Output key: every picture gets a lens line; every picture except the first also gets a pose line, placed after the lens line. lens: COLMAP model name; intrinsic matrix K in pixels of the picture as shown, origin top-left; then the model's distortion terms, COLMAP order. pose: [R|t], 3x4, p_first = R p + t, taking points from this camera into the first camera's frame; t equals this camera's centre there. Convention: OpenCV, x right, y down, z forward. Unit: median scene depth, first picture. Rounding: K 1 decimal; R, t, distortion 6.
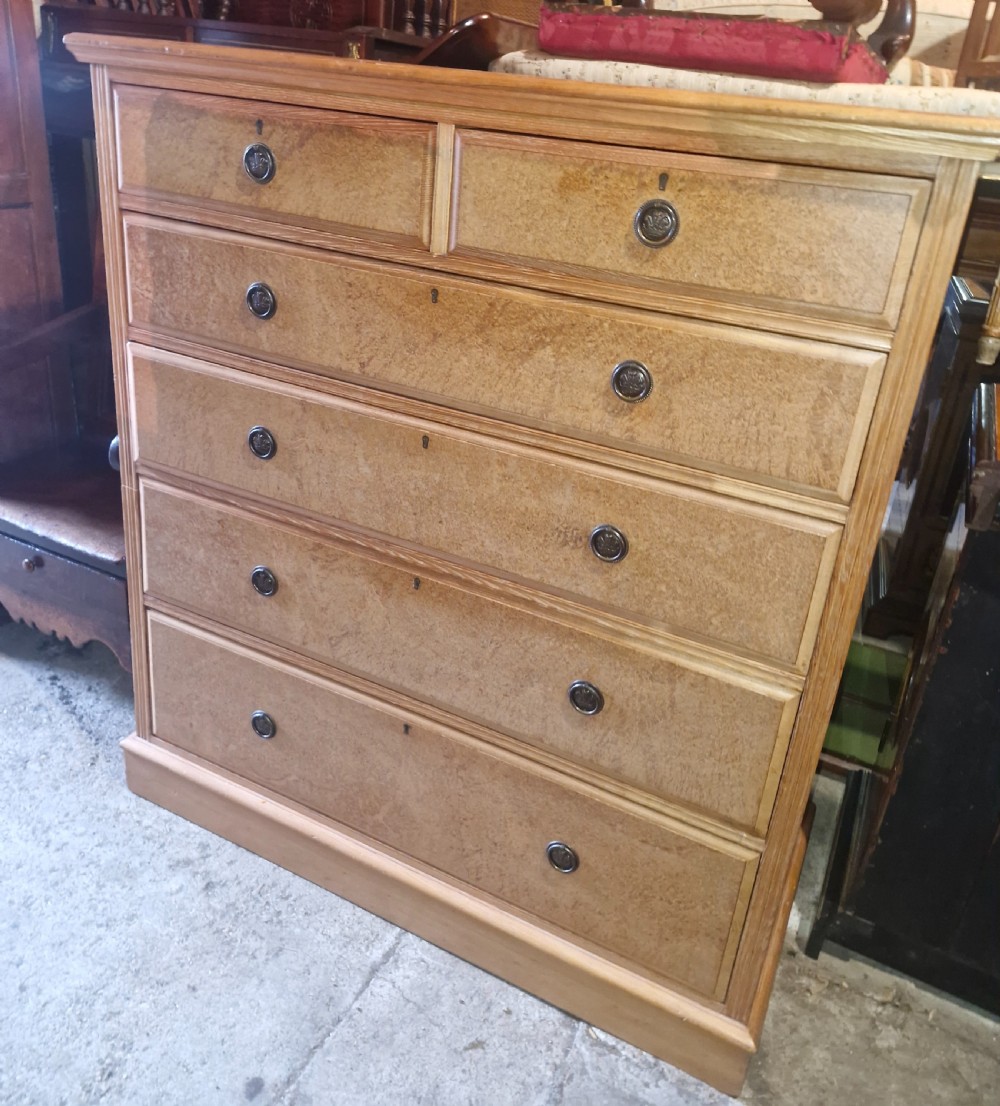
lens RADIAL K [[909.2, 0, 500.2], [0, 909.2, 441.9], [0, 0, 1]] dist [0.068748, -0.057098]
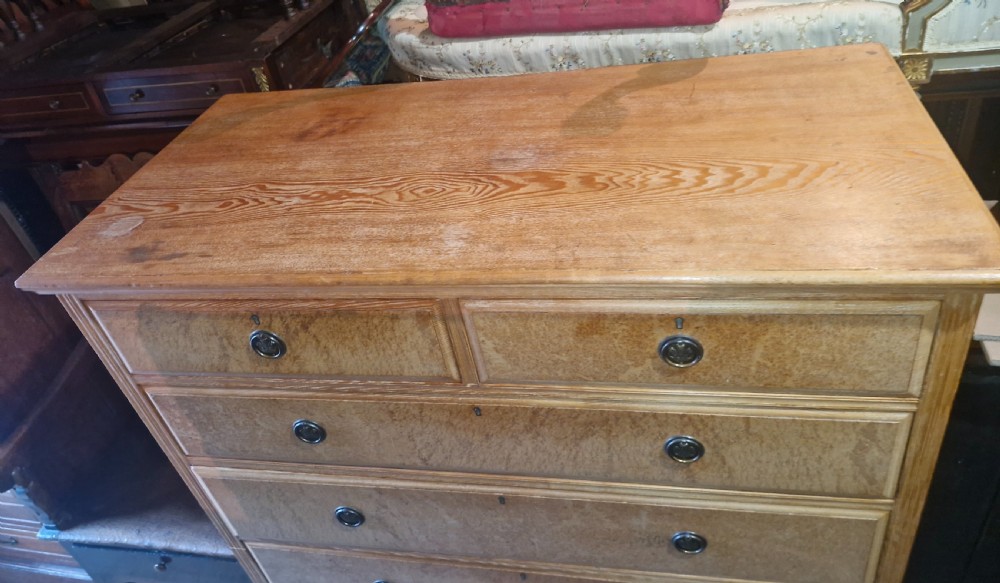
lens RADIAL K [[690.1, 0, 502.0], [0, 690.1, 194.4], [0, 0, 1]] dist [0.058888, -0.082419]
pose [[0.932465, -0.350100, 0.089099, -0.025997], [0.325977, 0.921711, 0.210208, -0.526396], [-0.155718, -0.166967, 0.973588, 0.221594]]
